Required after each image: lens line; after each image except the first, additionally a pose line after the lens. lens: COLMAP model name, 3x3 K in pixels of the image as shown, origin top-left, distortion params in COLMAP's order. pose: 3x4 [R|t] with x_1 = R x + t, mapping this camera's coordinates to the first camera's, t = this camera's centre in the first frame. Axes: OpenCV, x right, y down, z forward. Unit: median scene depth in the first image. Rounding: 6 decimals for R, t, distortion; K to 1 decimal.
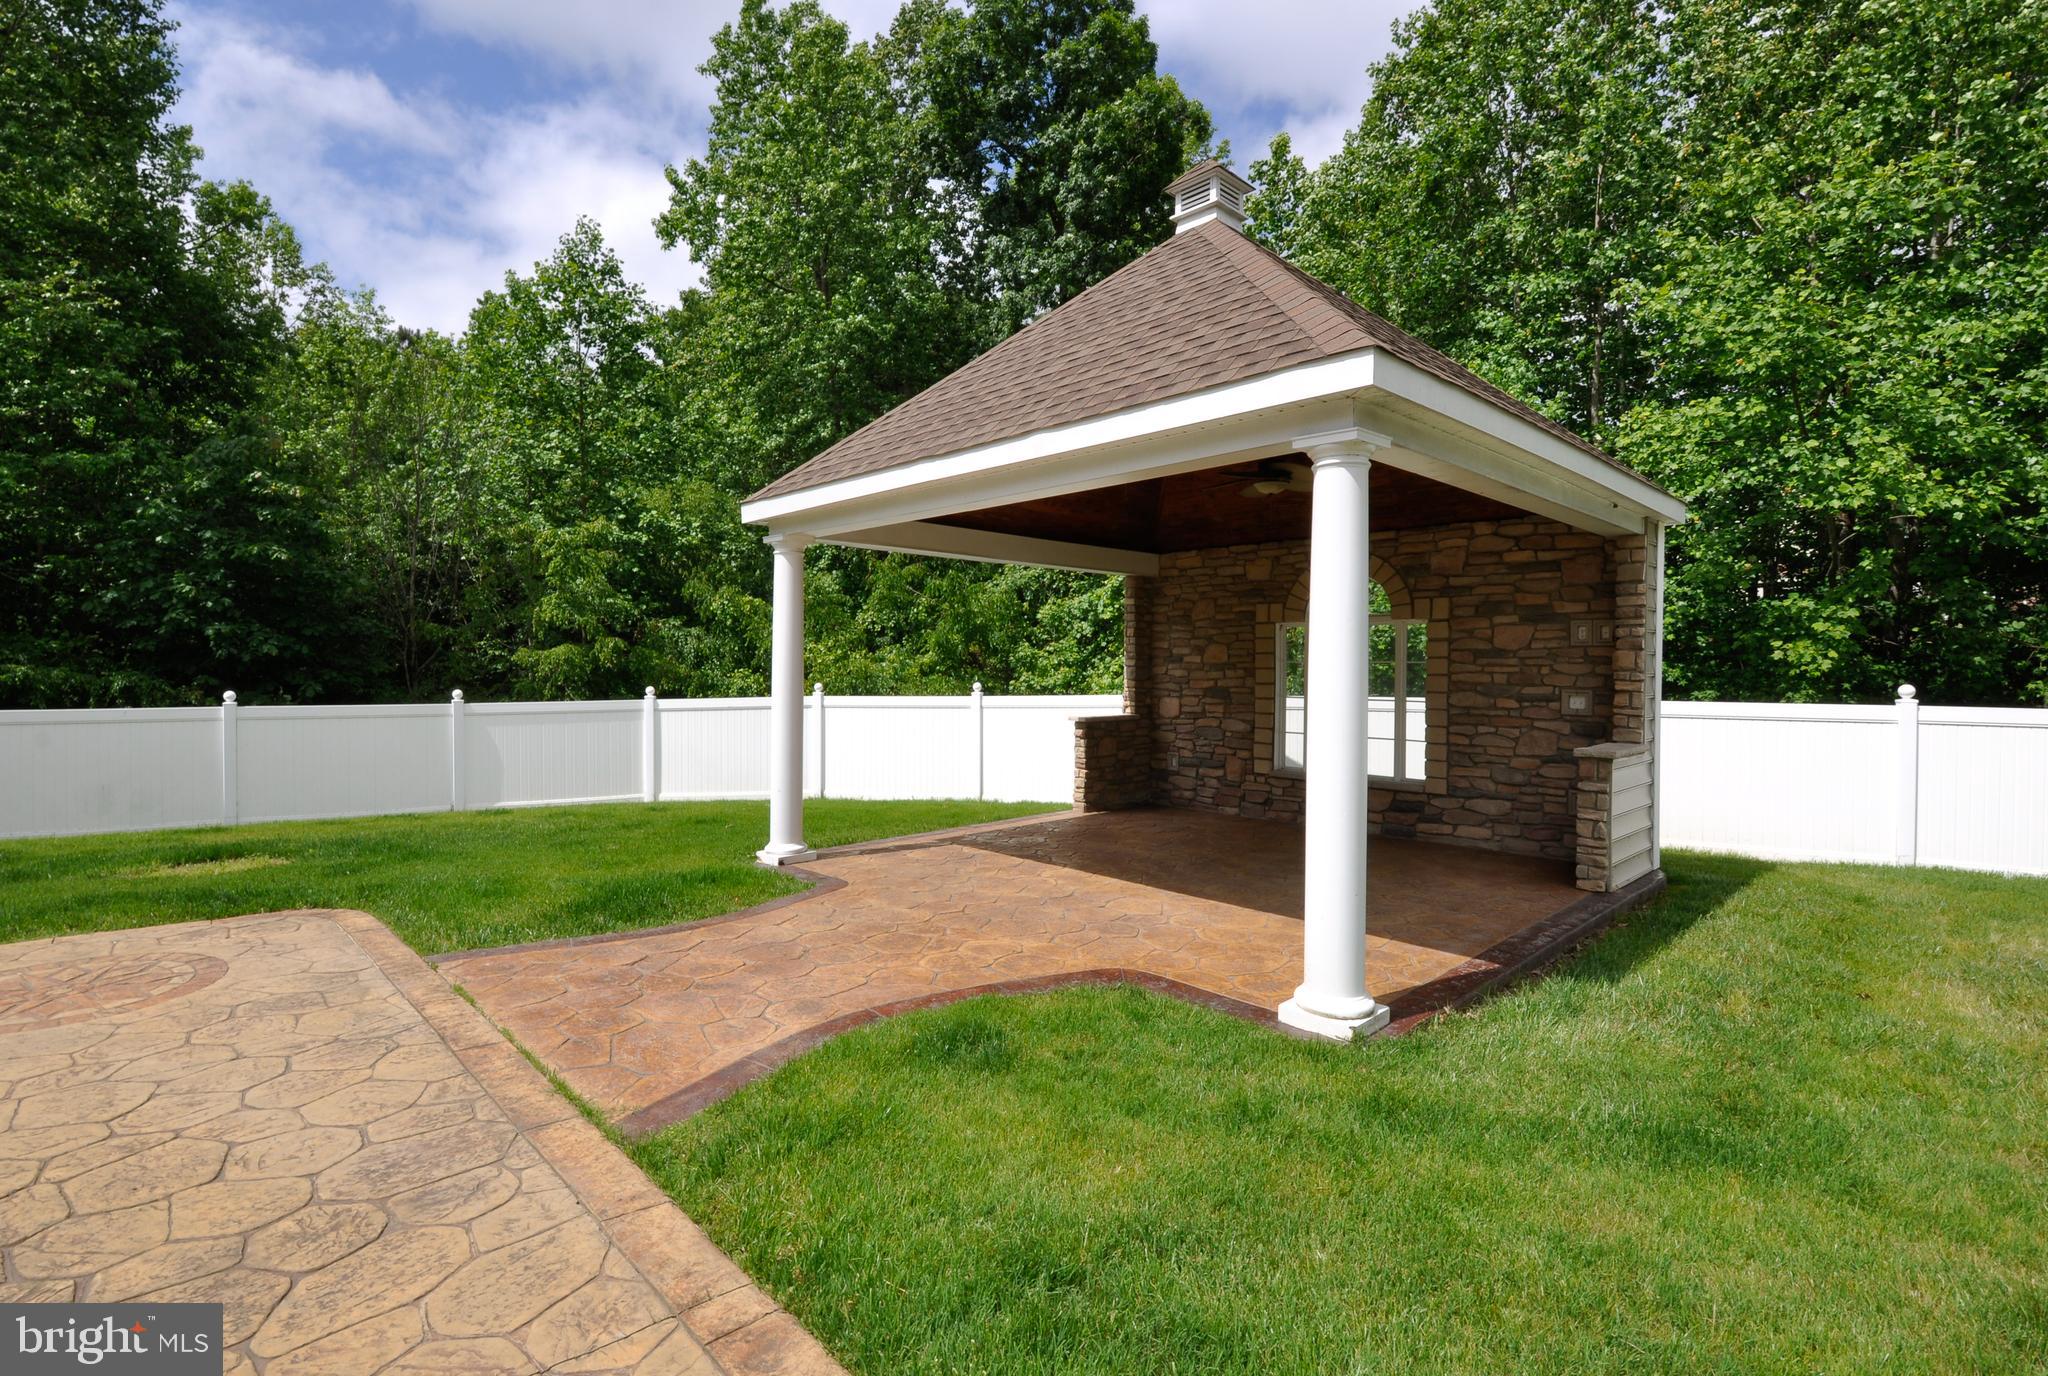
lens RADIAL K [[892.9, 0, 1024.0], [0, 892.9, 688.0], [0, 0, 1]] dist [0.000719, 0.000096]
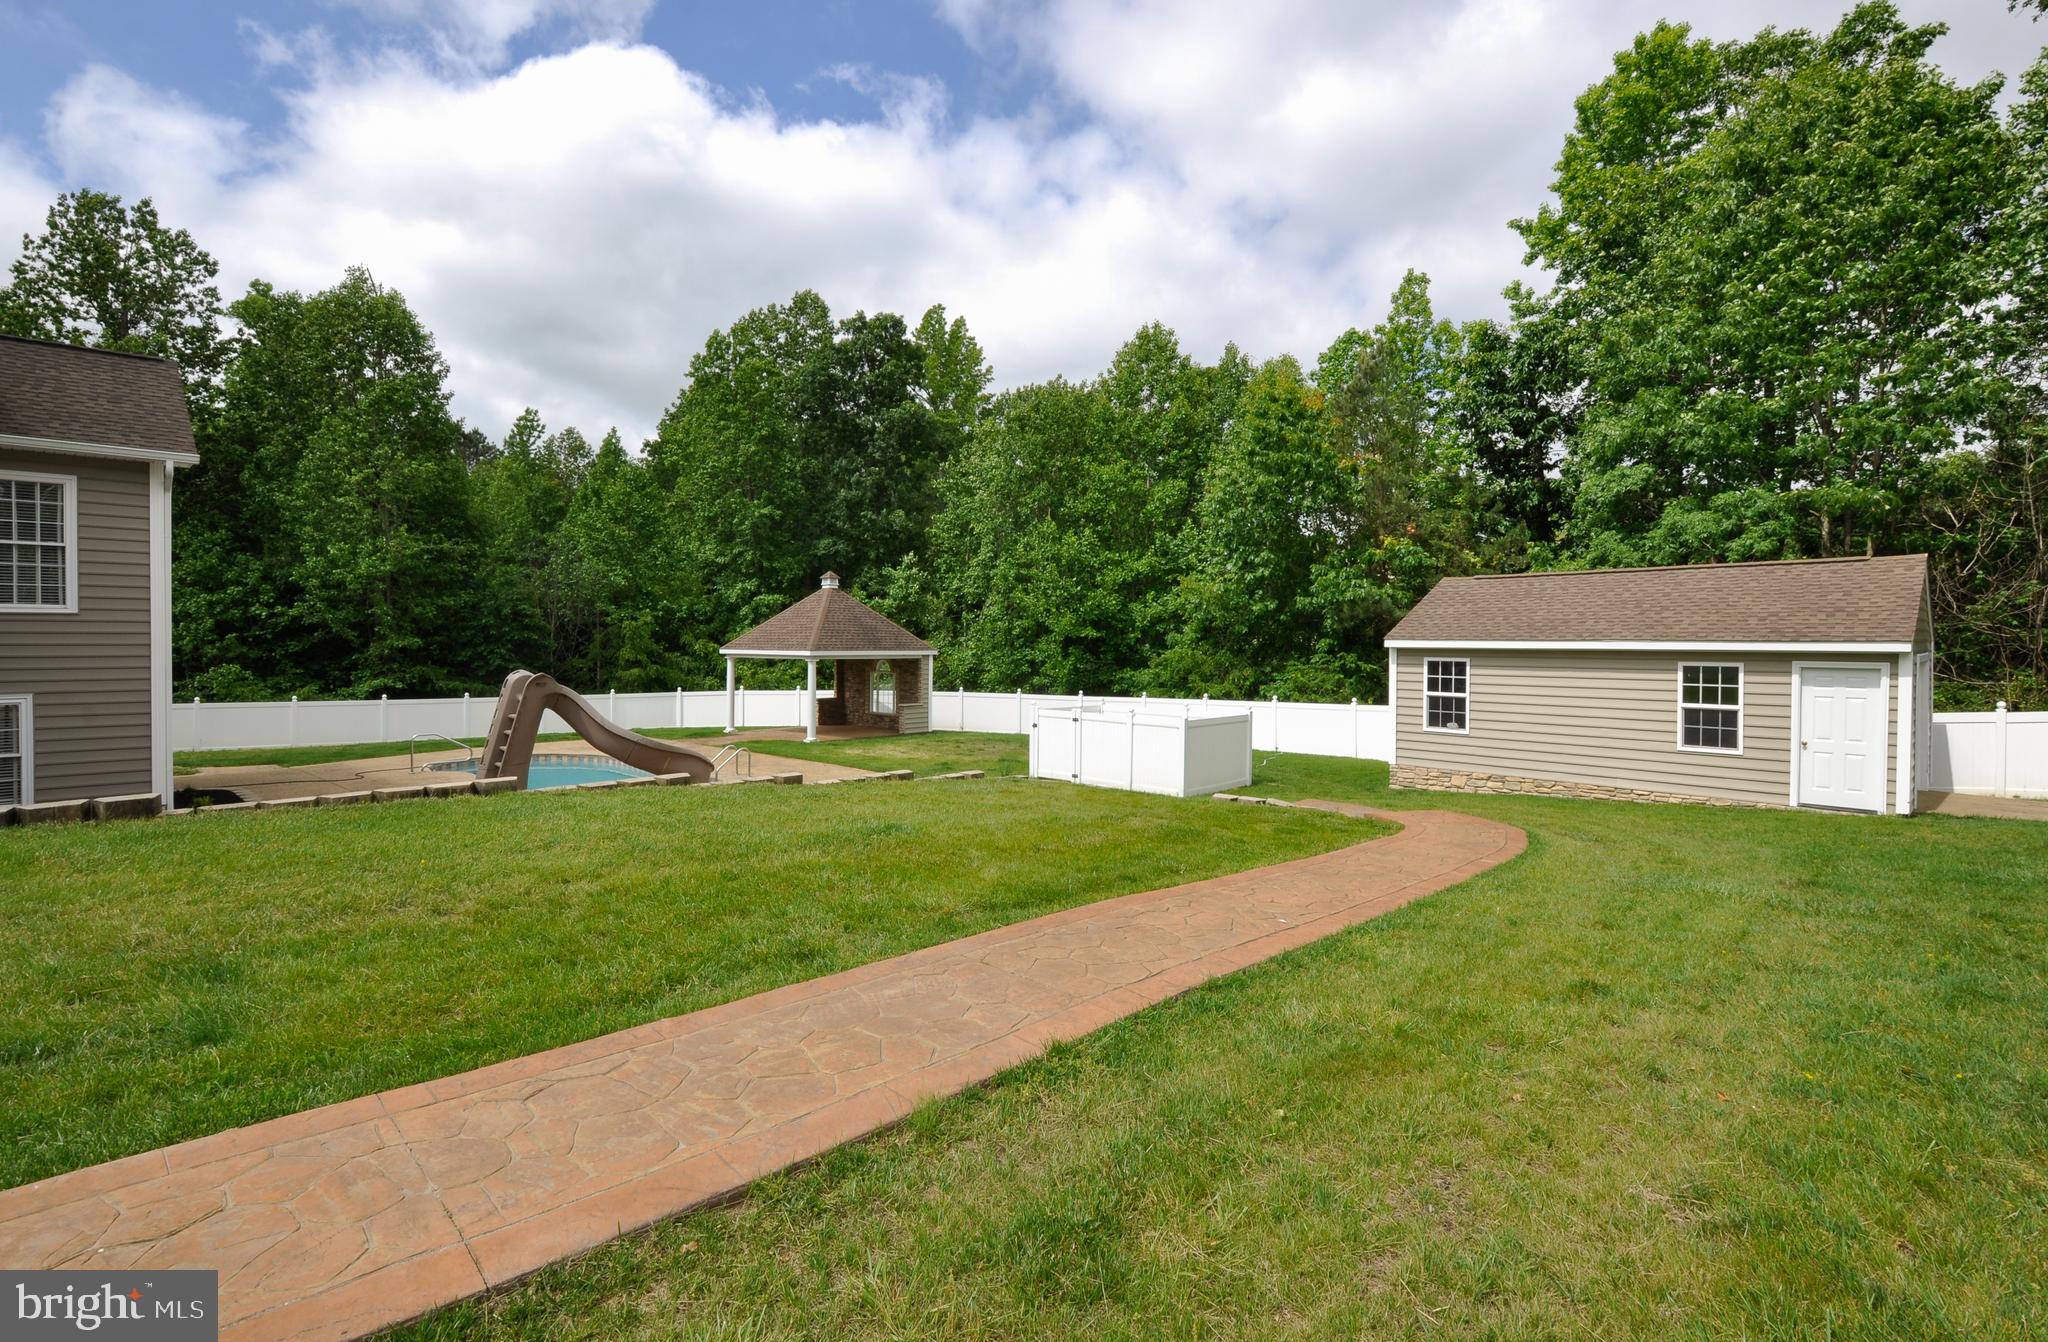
lens RADIAL K [[898.8, 0, 1024.0], [0, 898.8, 671.0], [0, 0, 1]] dist [-0.001473, -0.000136]
pose [[0.998291, -0.001224, 0.058419, 0.442919], [0.000797, 0.999973, 0.007340, -0.065363], [-0.058426, -0.007280, 0.998265, -1.682124]]
